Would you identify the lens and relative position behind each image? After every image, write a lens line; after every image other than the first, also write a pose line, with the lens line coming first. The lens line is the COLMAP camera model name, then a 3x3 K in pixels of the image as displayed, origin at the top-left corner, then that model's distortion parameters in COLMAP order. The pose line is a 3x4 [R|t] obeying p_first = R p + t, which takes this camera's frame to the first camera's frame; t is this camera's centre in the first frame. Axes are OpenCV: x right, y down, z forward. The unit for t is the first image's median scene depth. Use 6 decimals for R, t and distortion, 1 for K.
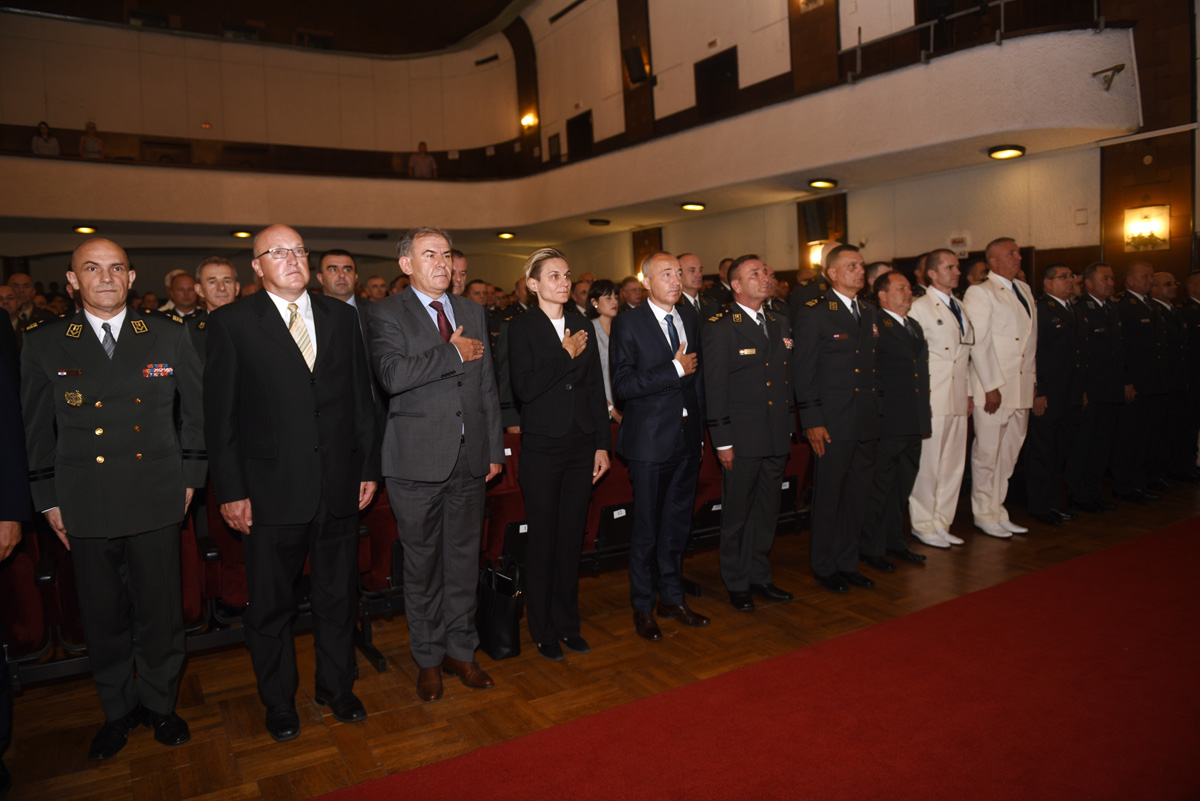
lens RADIAL K [[842.2, 0, 600.0], [0, 842.2, 400.5], [0, 0, 1]] dist [-0.043416, 0.000437]
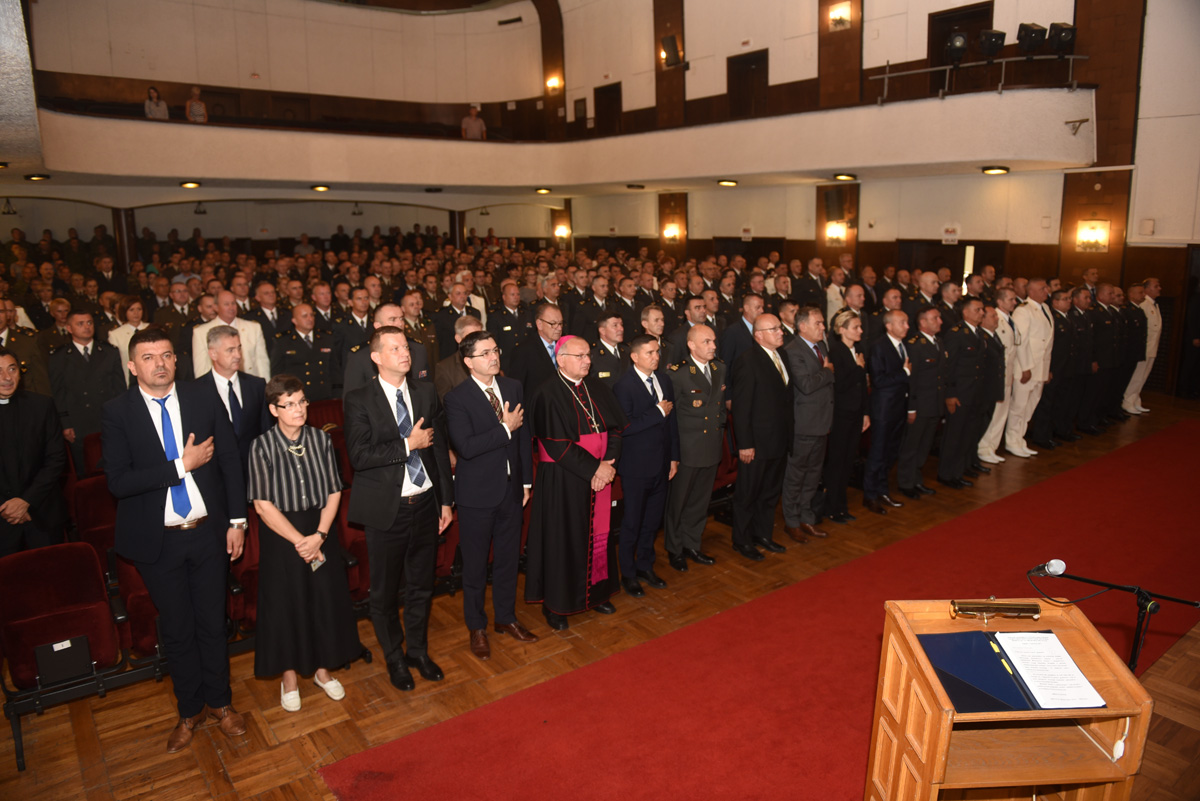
lens RADIAL K [[842.2, 0, 600.0], [0, 842.2, 400.5], [0, 0, 1]] dist [-0.043416, 0.000437]
pose [[0.993487, -0.000642, 0.113942, -0.298539], [-0.011267, 0.994530, 0.103841, -0.060601], [-0.113385, -0.104449, 0.988046, -0.293820]]
